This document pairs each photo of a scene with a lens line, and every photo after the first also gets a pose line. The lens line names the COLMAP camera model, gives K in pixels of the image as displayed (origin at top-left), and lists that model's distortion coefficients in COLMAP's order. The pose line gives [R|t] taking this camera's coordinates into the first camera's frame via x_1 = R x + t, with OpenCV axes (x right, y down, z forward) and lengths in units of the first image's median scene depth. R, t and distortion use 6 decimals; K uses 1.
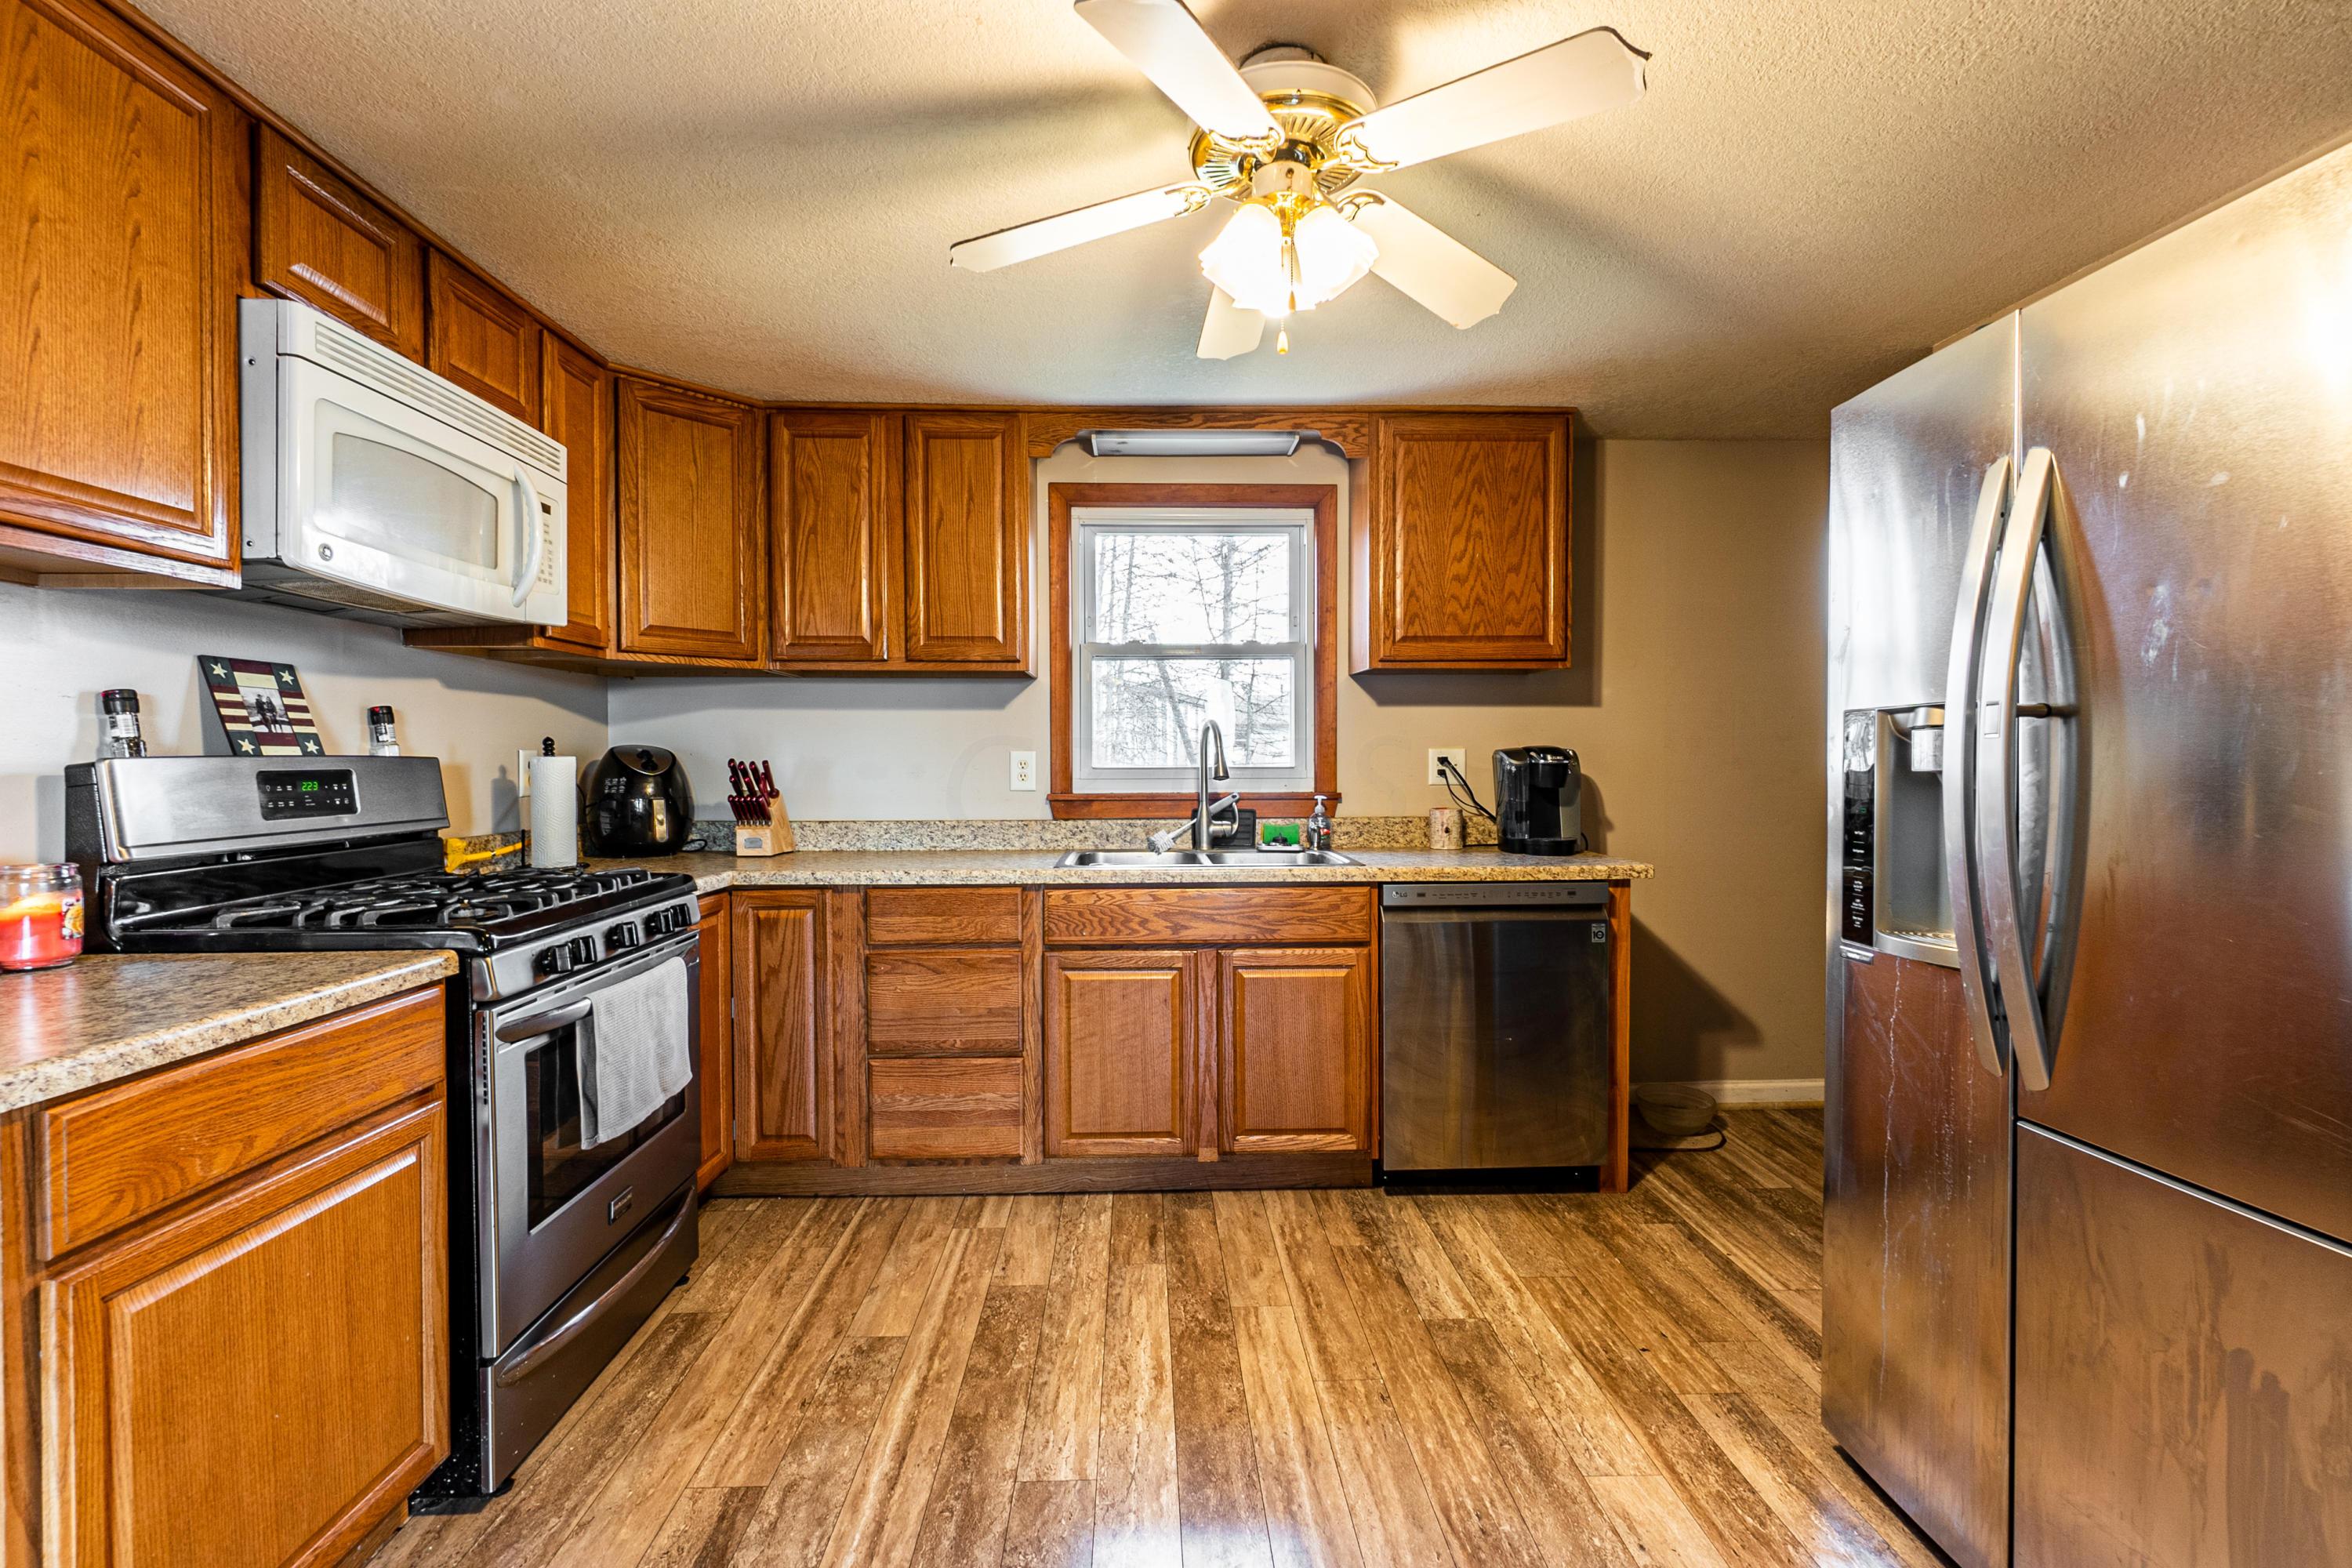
lens RADIAL K [[1038.0, 0, 1176.0], [0, 1038.0, 784.0], [0, 0, 1]] dist [-0.004757, 0.002158]
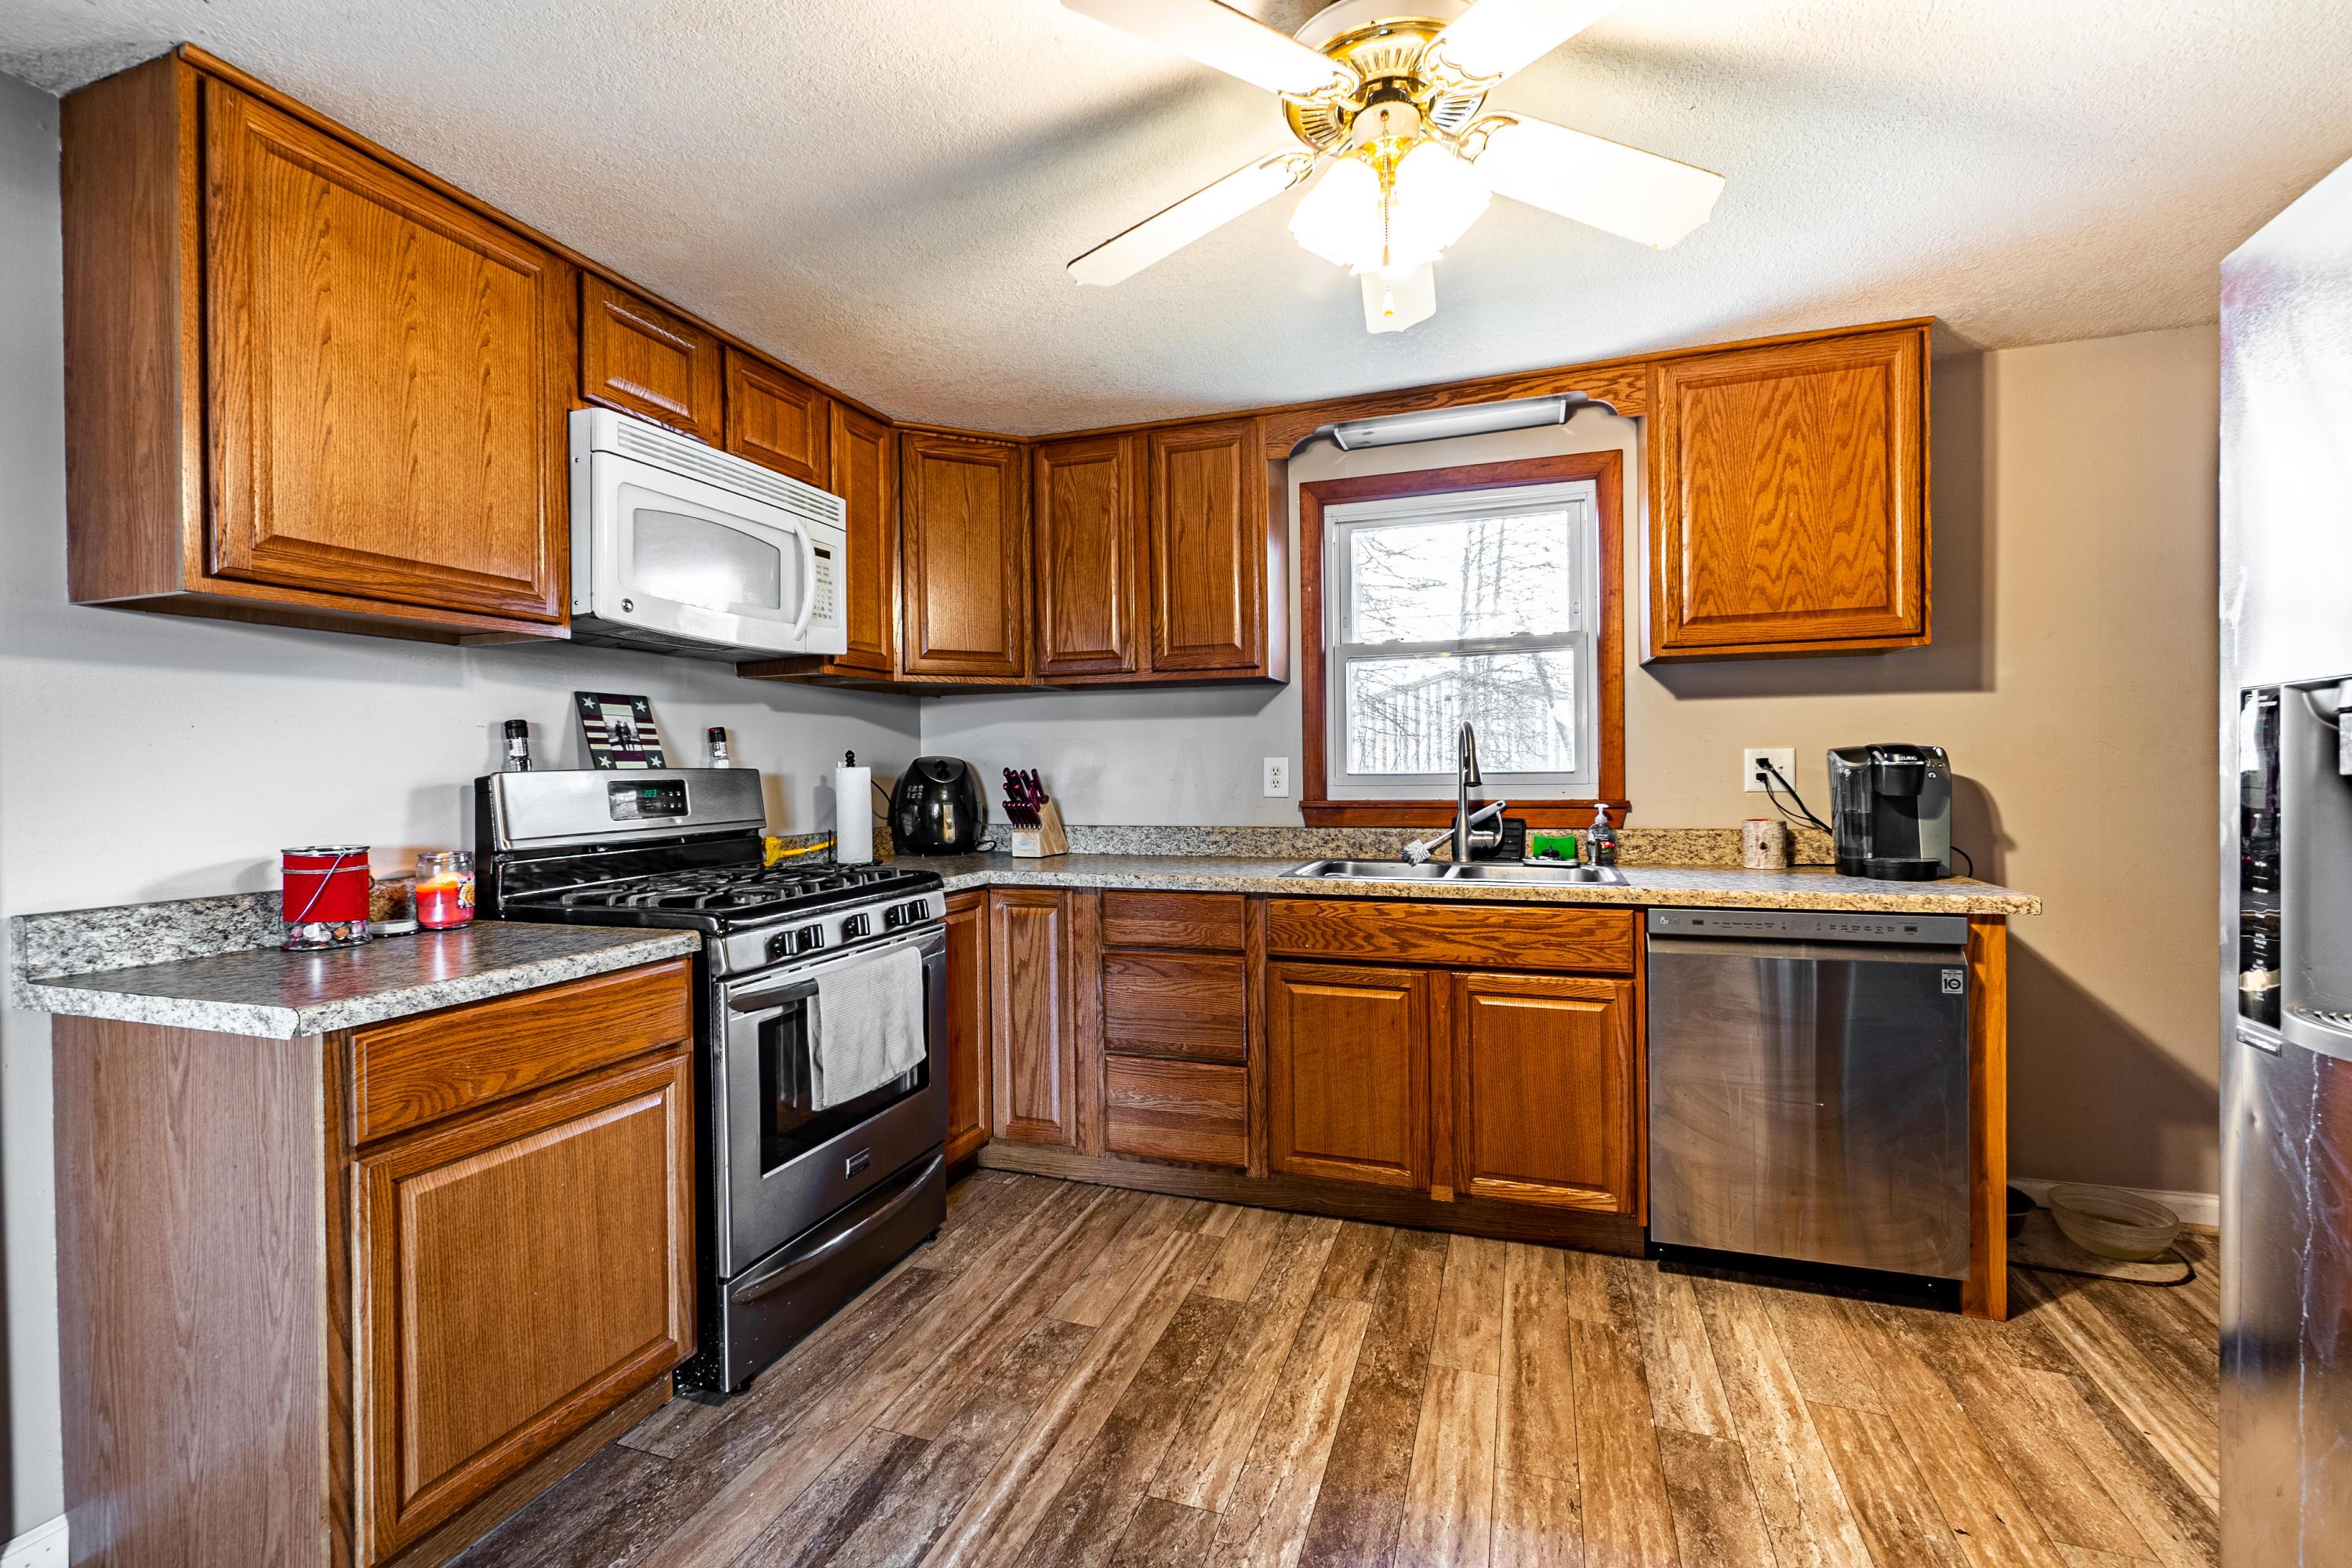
lens RADIAL K [[1038.0, 0, 1176.0], [0, 1038.0, 784.0], [0, 0, 1]] dist [-0.004757, 0.002158]
pose [[0.927797, -0.002060, -0.373079, 0.180242], [0.000328, 0.999989, -0.004706, -0.002328], [0.373084, 0.004244, 0.927788, 0.064578]]
